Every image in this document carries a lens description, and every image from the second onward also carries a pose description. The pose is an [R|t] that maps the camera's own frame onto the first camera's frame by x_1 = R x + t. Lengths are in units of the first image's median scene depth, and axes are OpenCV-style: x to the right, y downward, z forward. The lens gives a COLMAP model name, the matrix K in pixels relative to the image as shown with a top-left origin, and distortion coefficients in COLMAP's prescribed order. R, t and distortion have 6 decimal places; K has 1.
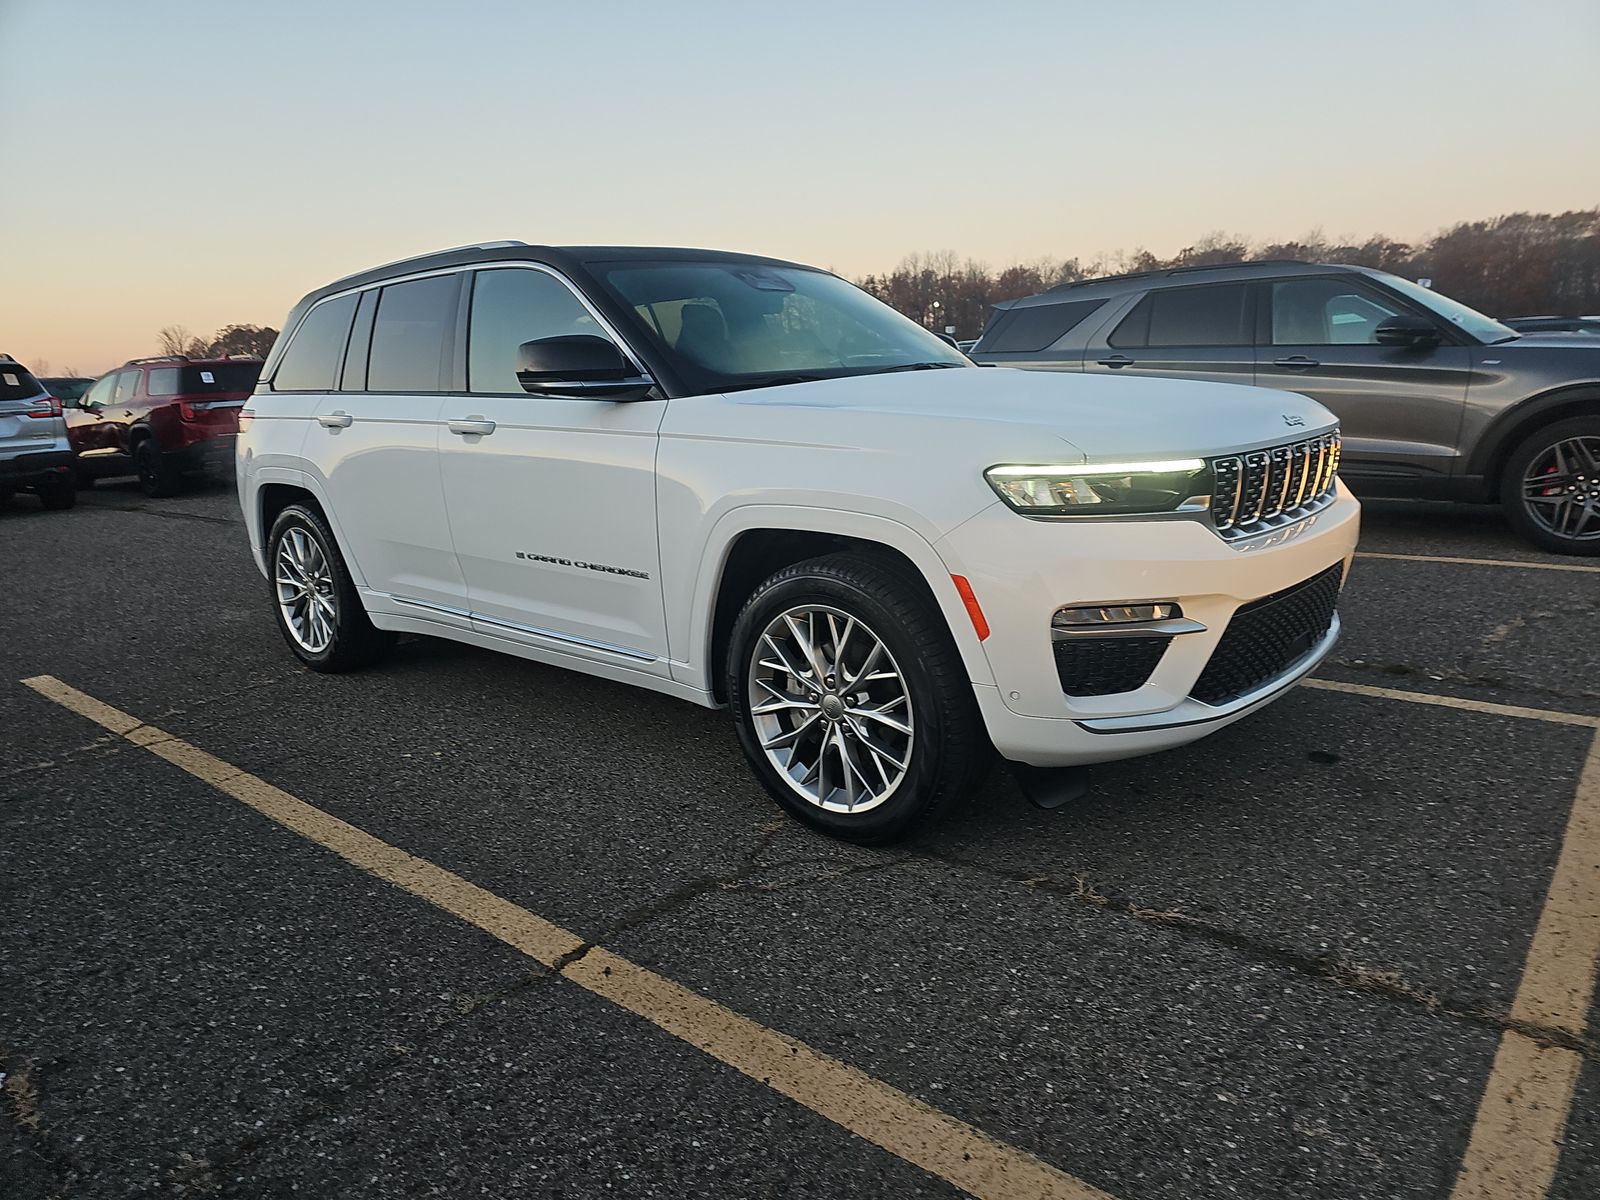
lens RADIAL K [[1062.7, 0, 787.3], [0, 1062.7, 608.6], [0, 0, 1]] dist [0.044096, -0.040191]
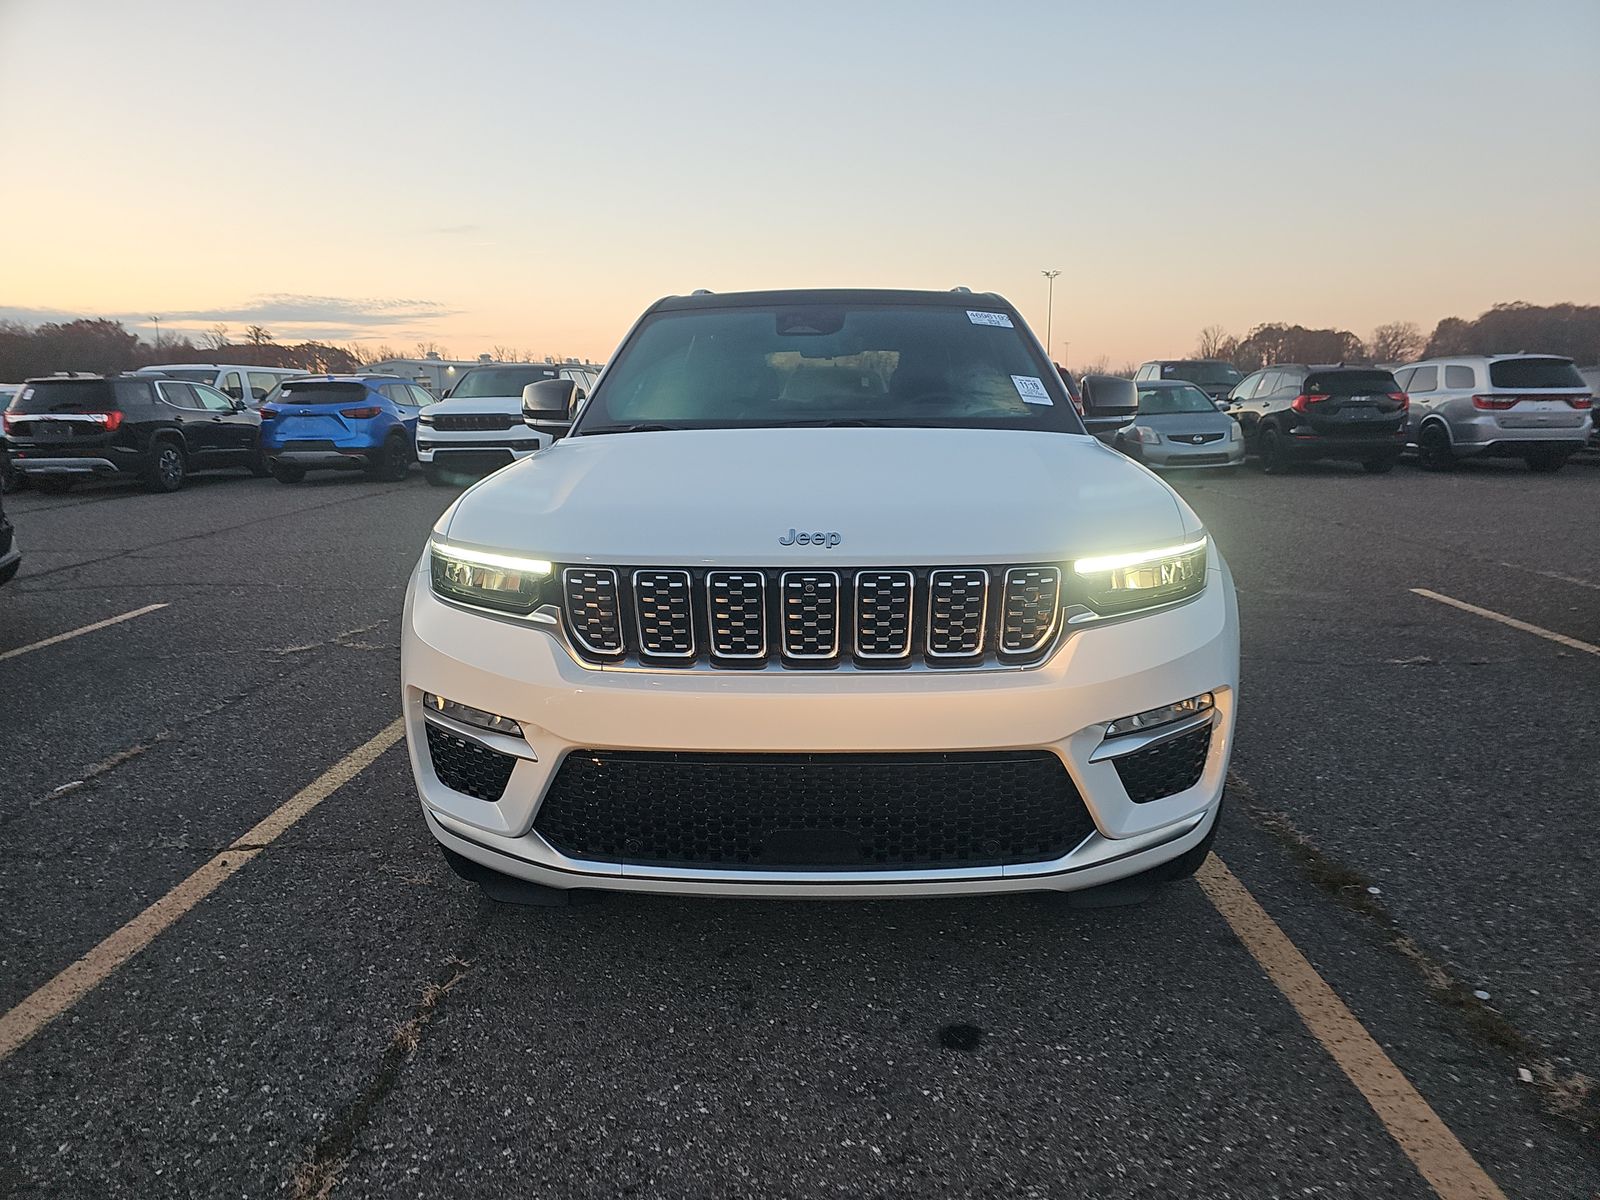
lens RADIAL K [[1062.7, 0, 787.3], [0, 1062.7, 608.6], [0, 0, 1]] dist [0.044096, -0.040191]
pose [[0.634167, 0.193574, -0.748573, 0.883556], [-0.191530, 0.977309, 0.090465, -0.166699], [0.749099, 0.086005, 0.656852, 0.444614]]
